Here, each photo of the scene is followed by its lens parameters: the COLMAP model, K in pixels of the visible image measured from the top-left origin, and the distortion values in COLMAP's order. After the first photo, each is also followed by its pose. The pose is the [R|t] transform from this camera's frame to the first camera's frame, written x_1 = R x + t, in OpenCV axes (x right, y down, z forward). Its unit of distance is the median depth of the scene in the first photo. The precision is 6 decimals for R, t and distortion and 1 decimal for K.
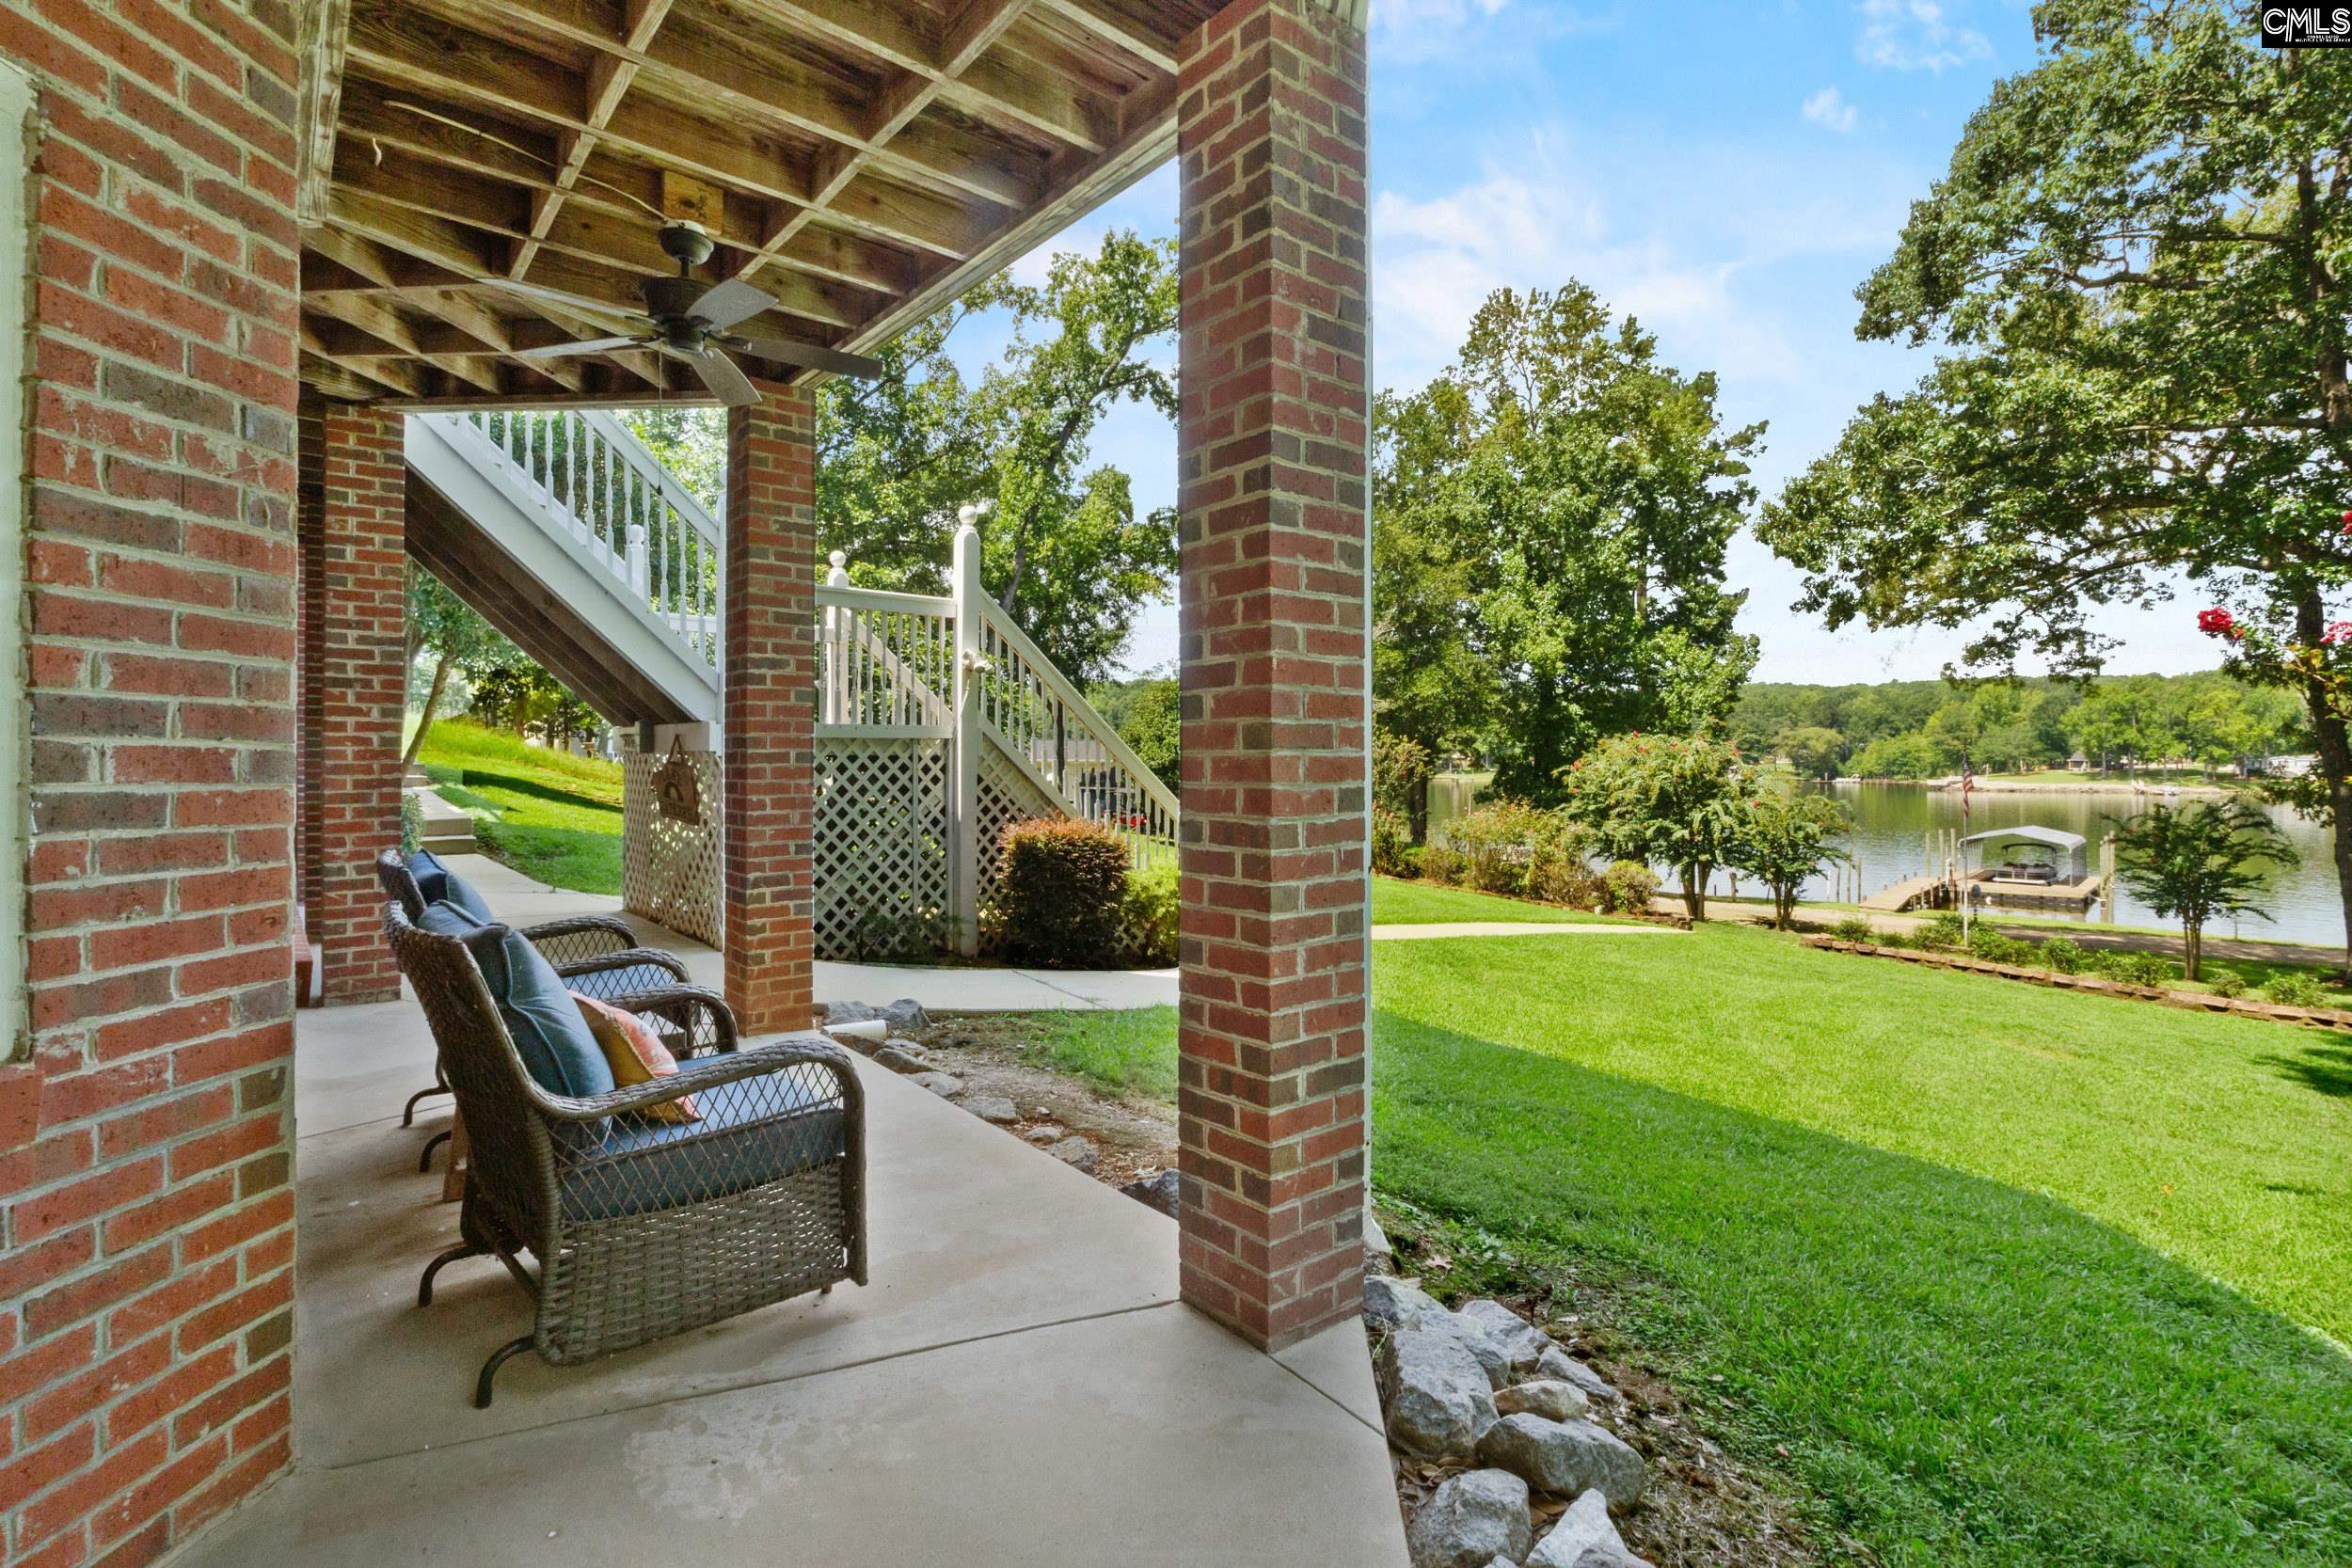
lens RADIAL K [[1082.6, 0, 1171.4], [0, 1082.6, 766.3], [0, 0, 1]] dist [-0.003860, 0.000241]
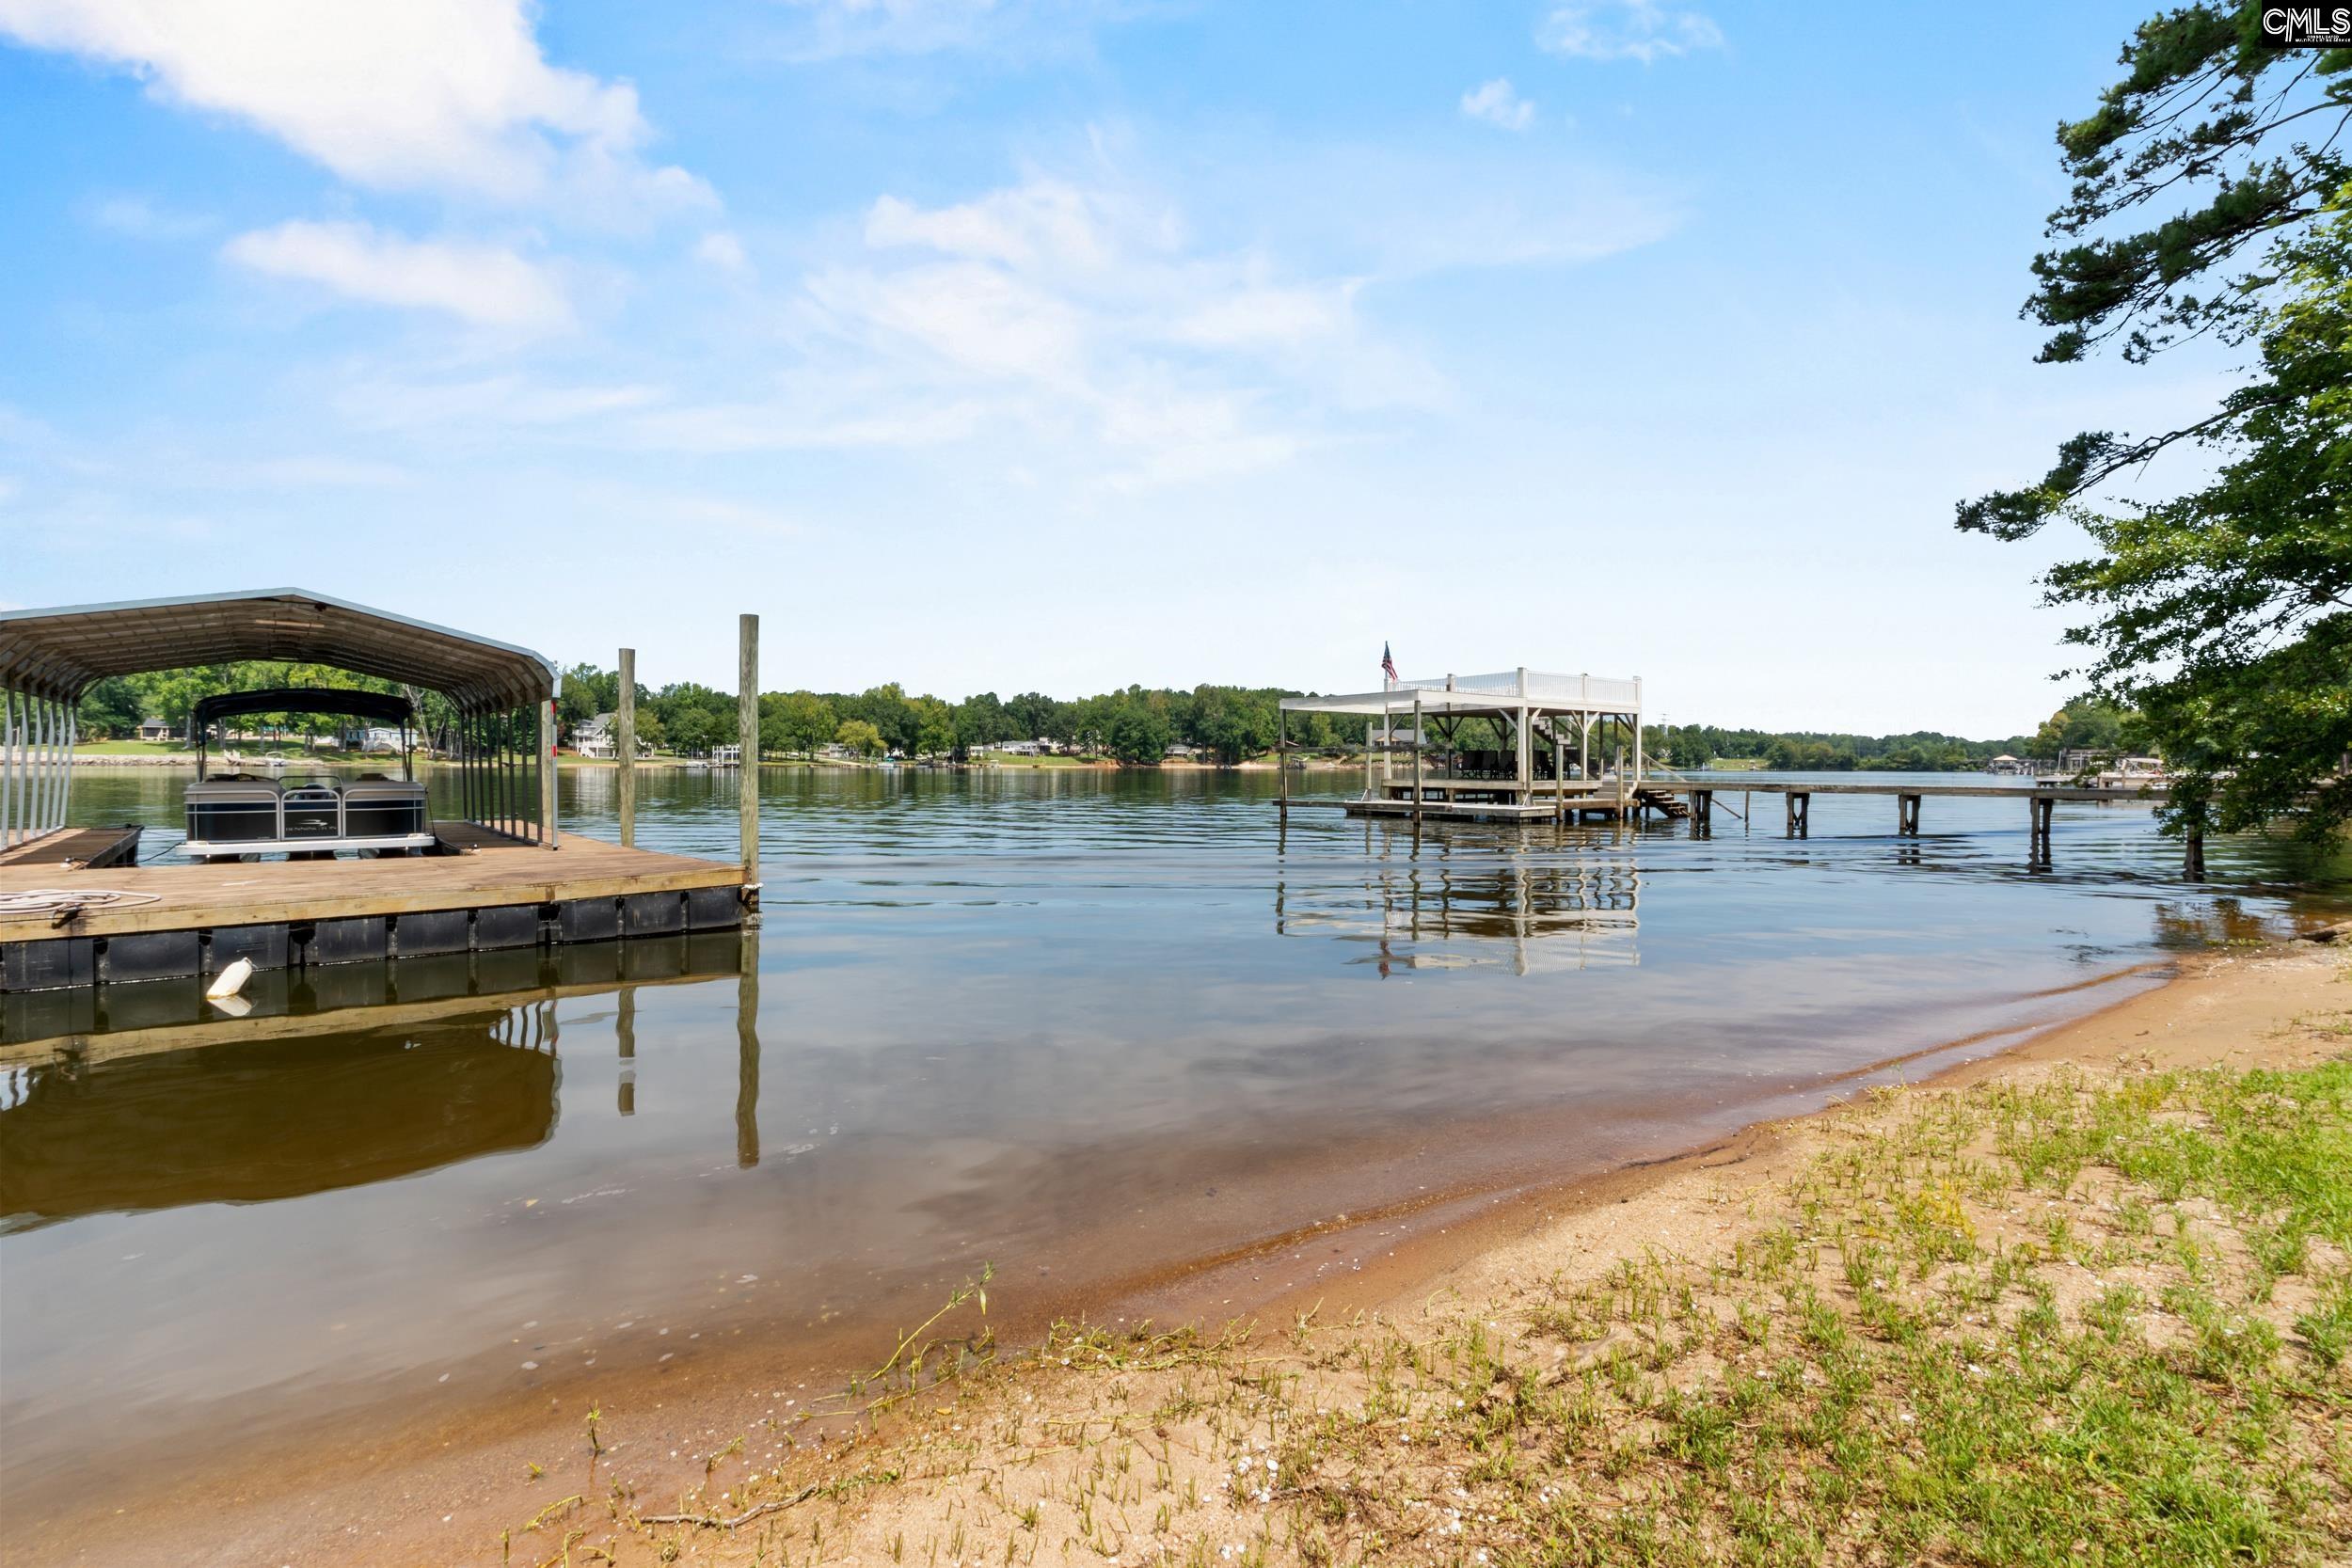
lens RADIAL K [[1082.6, 0, 1163.4], [0, 1082.6, 781.6], [0, 0, 1]] dist [-0.003860, 0.000241]
pose [[0.104847, -0.014111, 0.994388, 0.152186], [-0.000186, 0.999899, 0.014209, 0.023210], [-0.994488, -0.001675, 0.104834, 0.207242]]
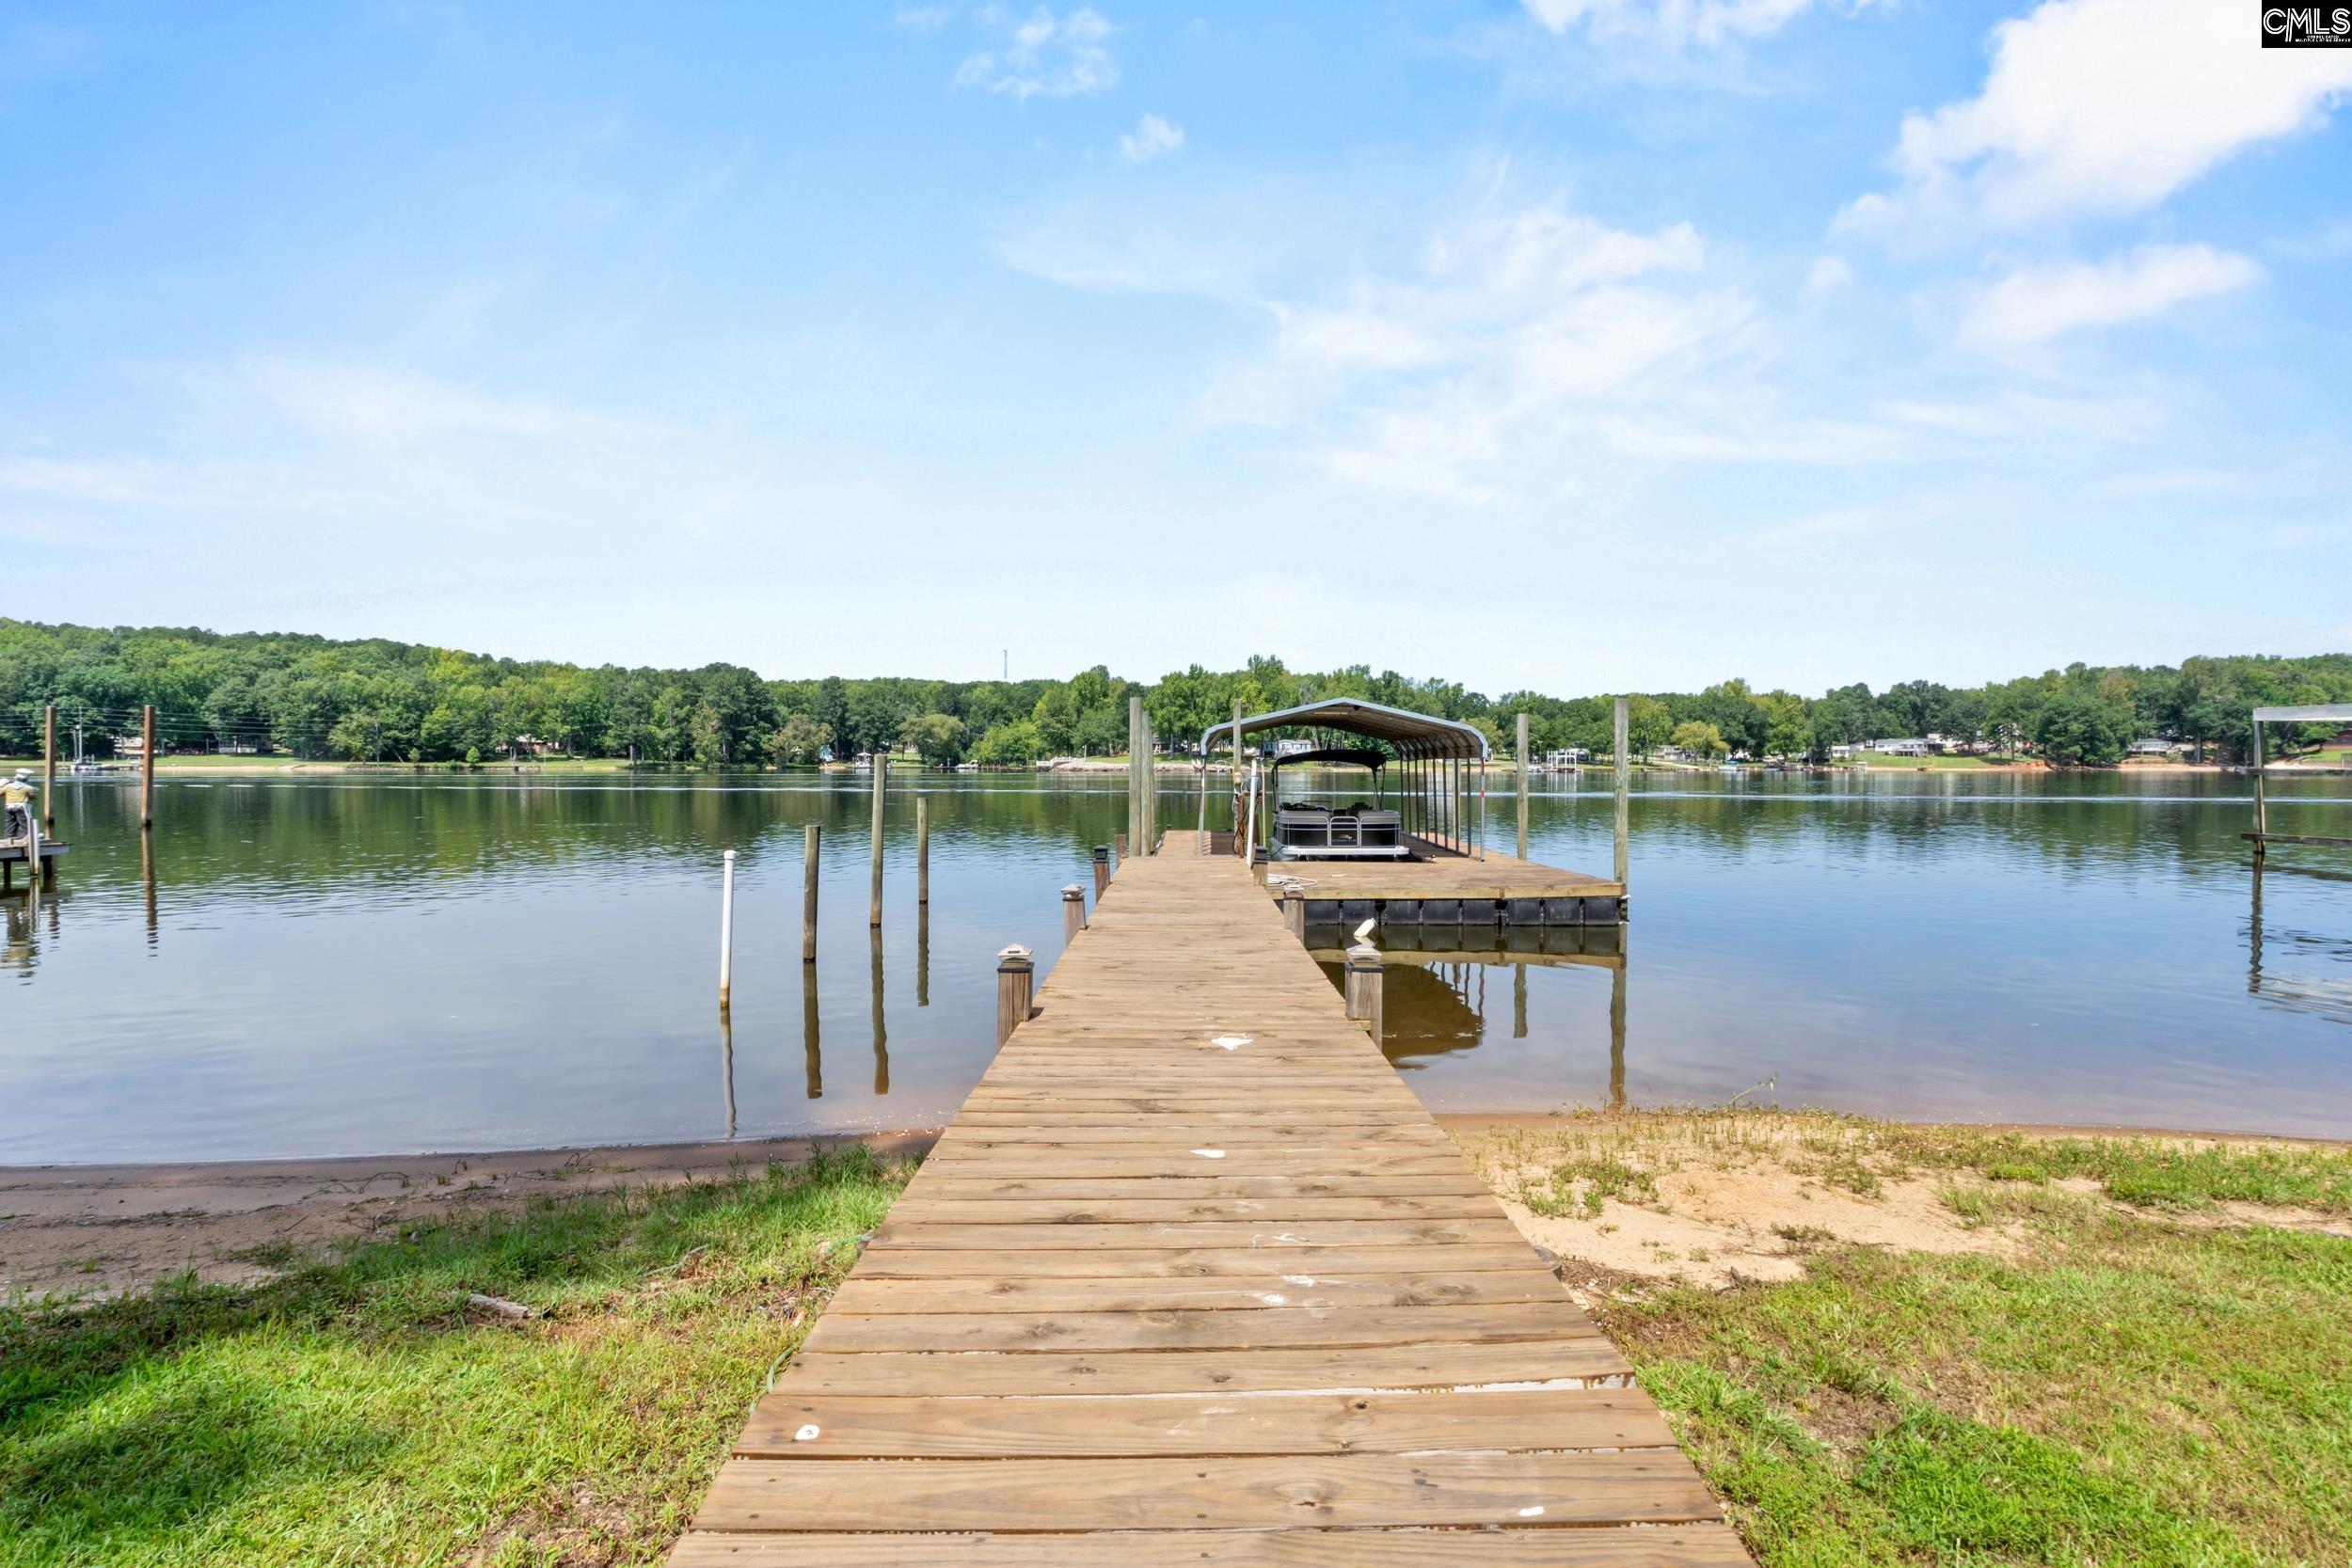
lens RADIAL K [[1082.6, 0, 1173.5], [0, 1082.6, 773.9], [0, 0, 1]] dist [-0.003860, 0.000241]
pose [[0.737660, -0.005340, 0.675151, 0.134558], [0.003003, 0.999985, 0.004628, 0.020836], [-0.675166, -0.001387, 0.737665, 0.200786]]
